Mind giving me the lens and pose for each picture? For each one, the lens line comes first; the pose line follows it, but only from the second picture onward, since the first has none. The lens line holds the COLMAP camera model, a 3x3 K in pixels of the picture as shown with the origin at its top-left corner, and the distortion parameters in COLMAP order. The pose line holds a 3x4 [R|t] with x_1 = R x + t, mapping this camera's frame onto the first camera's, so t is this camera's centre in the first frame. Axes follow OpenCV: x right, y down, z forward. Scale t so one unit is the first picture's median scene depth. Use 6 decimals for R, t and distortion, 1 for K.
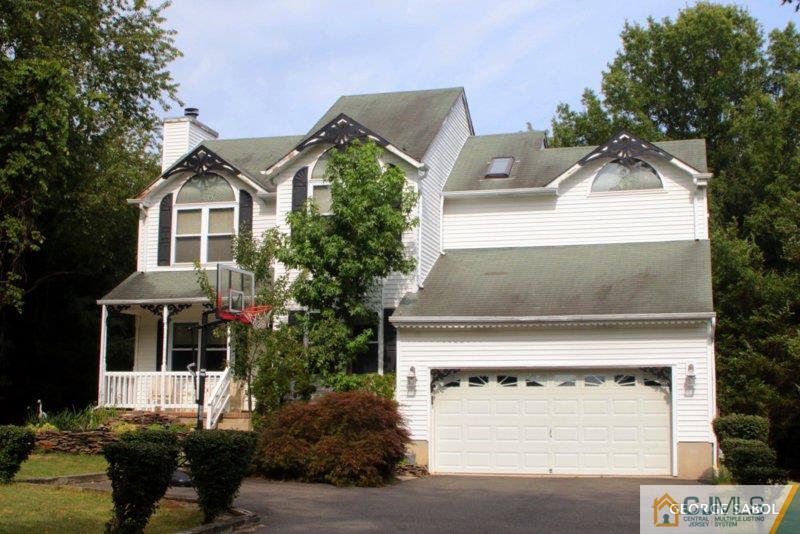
lens RADIAL K [[1074.9, 0, 418.9], [0, 1074.9, 268.2], [0, 0, 1]] dist [-0.004972, -0.707295]
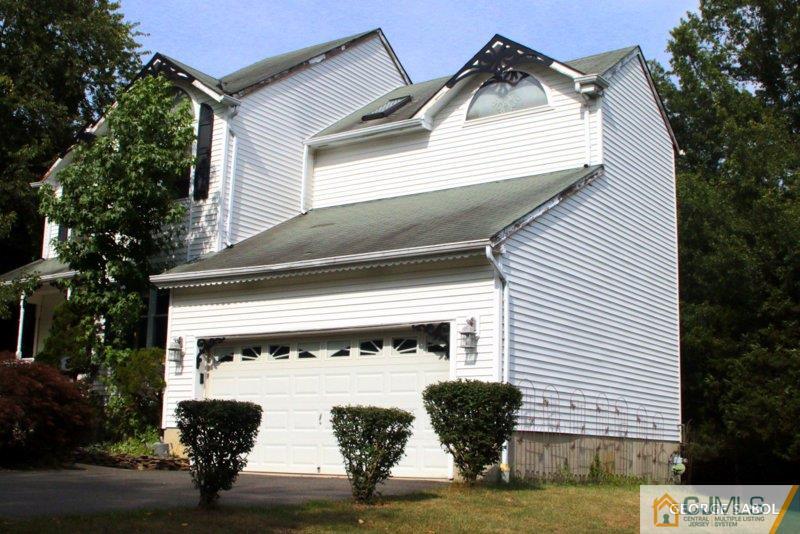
lens RADIAL K [[1011.9, 0, 400.0], [0, 1011.9, 267.0], [0, 0, 1]] dist [-0.092068, 0.026597]
pose [[0.941576, -0.046187, -0.333618, 0.361947], [0.027250, 0.997752, -0.061225, 0.080427], [0.335695, 0.048556, 0.940718, 0.304296]]
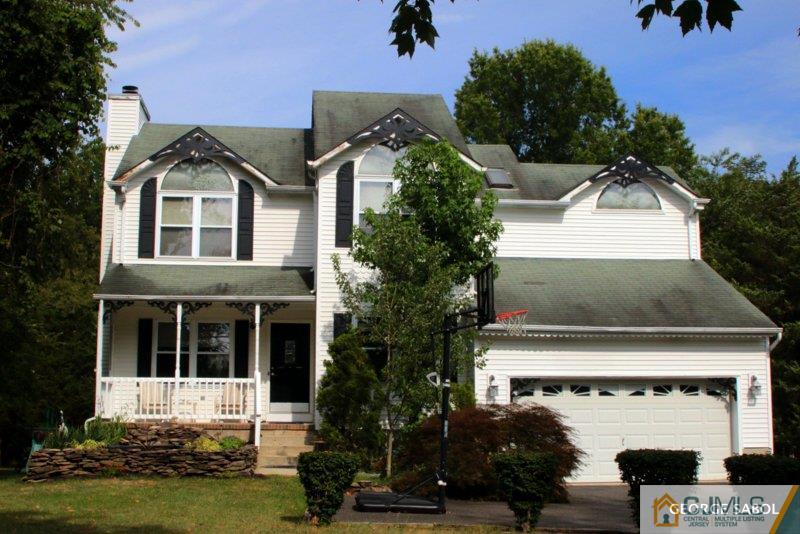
lens RADIAL K [[1011.9, 0, 400.0], [0, 1011.9, 267.0], [0, 0, 1]] dist [-0.092068, 0.026597]
pose [[0.934006, 0.048098, 0.354006, -0.367984], [-0.043737, 0.998837, -0.020315, 0.014132], [-0.354571, 0.003491, 0.935023, 0.156757]]
